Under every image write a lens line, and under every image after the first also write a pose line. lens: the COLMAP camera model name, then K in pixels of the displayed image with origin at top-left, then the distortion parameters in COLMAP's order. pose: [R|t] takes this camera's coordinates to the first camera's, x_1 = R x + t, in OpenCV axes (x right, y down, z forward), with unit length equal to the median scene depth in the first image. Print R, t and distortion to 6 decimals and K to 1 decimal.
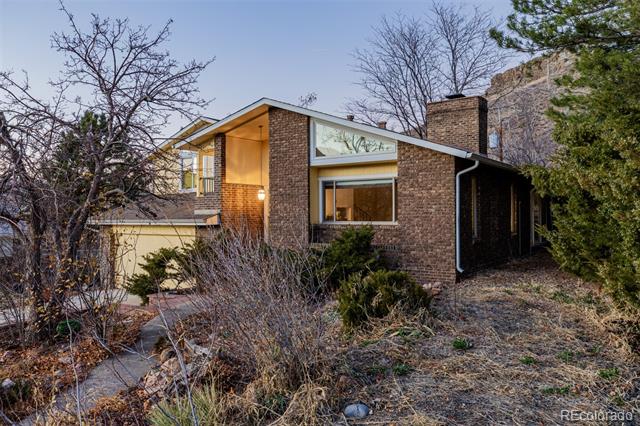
lens RADIAL K [[510.2, 0, 320.1], [0, 510.2, 214.7], [0, 0, 1]] dist [0.000735, 0.000154]
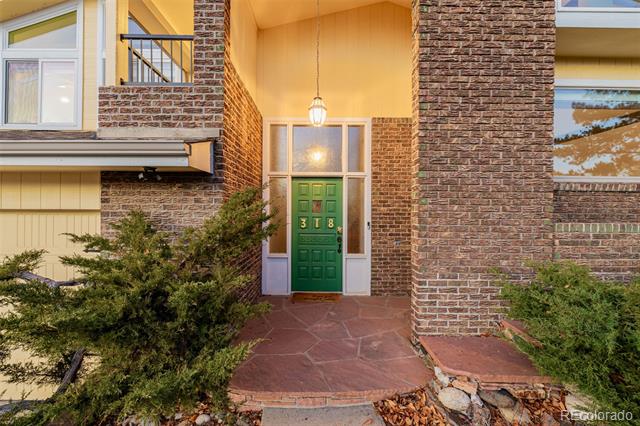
lens RADIAL K [[264.9, 0, 314.9], [0, 264.9, 204.6], [0, 0, 1]] dist [-0.001285, -0.000138]
pose [[0.797625, 0.011097, 0.603052, -0.249857], [-0.017395, 0.999838, 0.004610, 0.038507], [-0.602903, -0.014167, 0.797688, 0.824690]]
